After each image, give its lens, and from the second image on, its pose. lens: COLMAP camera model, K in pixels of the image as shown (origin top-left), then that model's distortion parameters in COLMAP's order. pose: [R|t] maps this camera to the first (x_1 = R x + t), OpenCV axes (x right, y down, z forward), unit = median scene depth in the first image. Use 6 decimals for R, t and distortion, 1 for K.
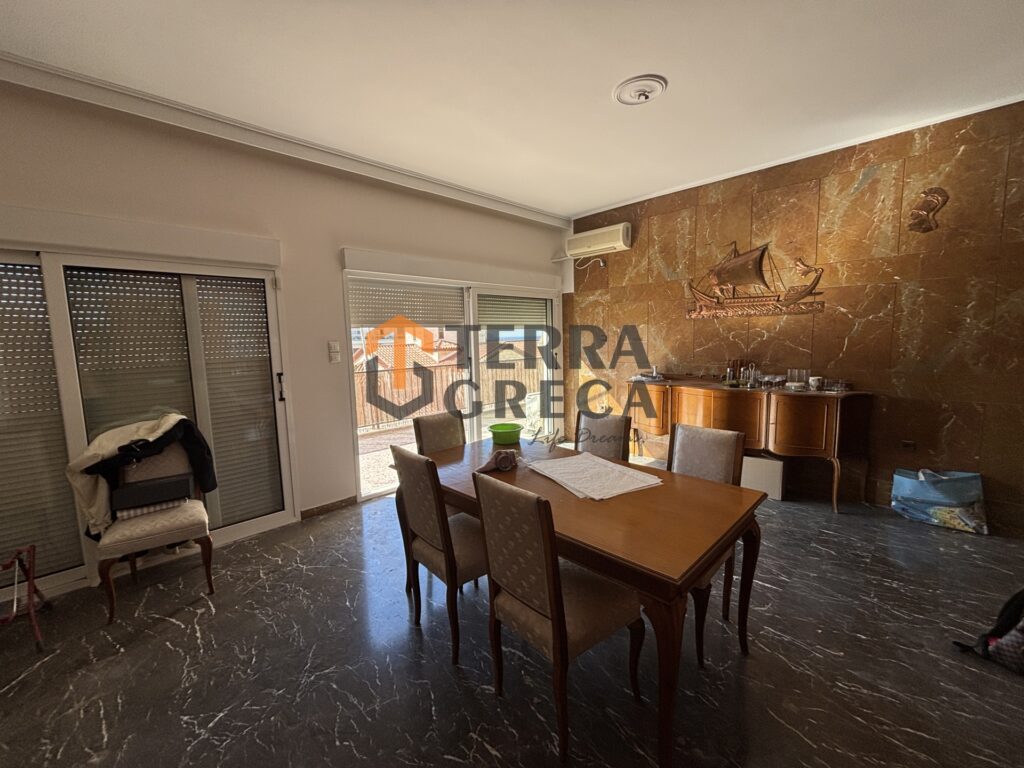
lens RADIAL K [[417.8, 0, 512.7], [0, 417.8, 384.4], [0, 0, 1]] dist [-0.002482, 0.001546]
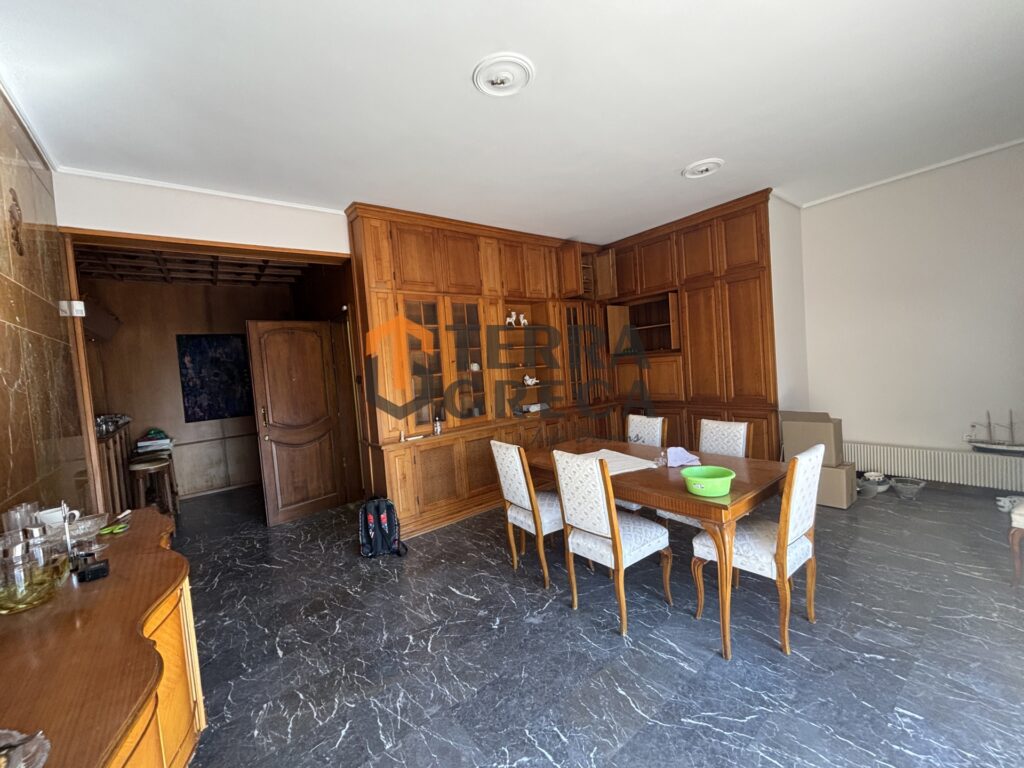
lens RADIAL K [[417.8, 0, 514.8], [0, 417.8, 384.1], [0, 0, 1]] dist [-0.002482, 0.001546]
pose [[-0.989058, 0.096998, 0.111154, 0.156500], [0.113631, 0.981409, 0.154677, -0.141153], [-0.094084, 0.165616, -0.981692, 1.208811]]
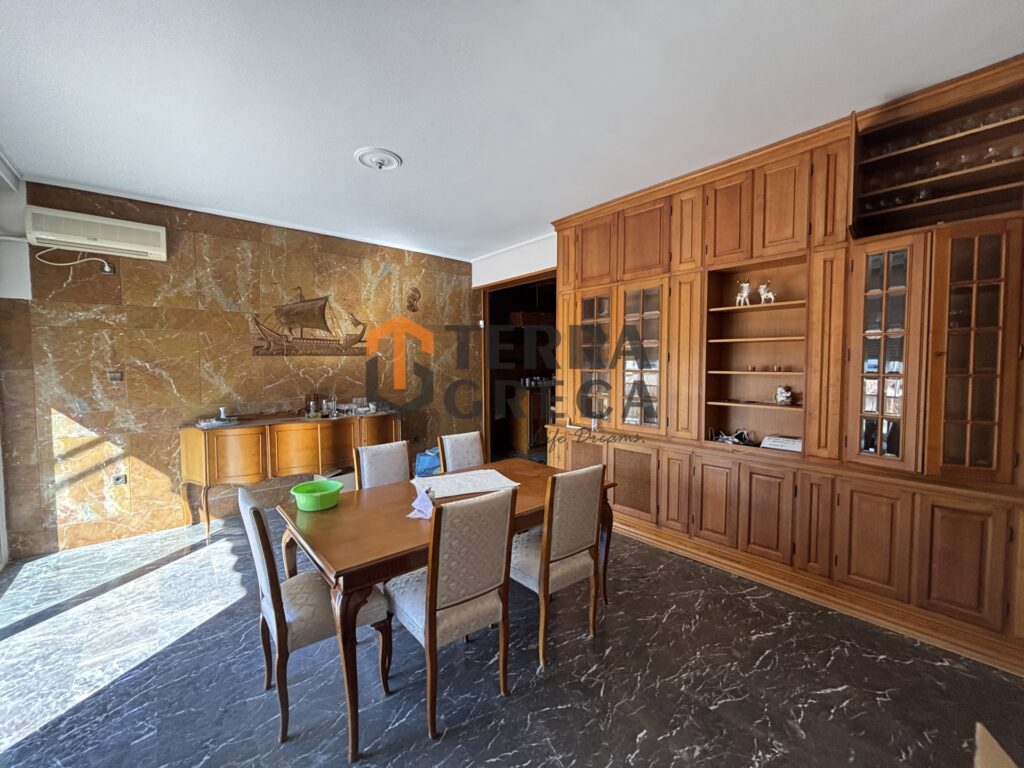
lens RADIAL K [[417.8, 0, 513.1], [0, 417.8, 381.8], [0, 0, 1]] dist [-0.002482, 0.001546]
pose [[0.075058, -0.020532, 0.996968, -0.527616], [0.120350, 0.992666, 0.011382, -0.039836], [-0.989890, 0.119130, 0.076979, 0.388023]]
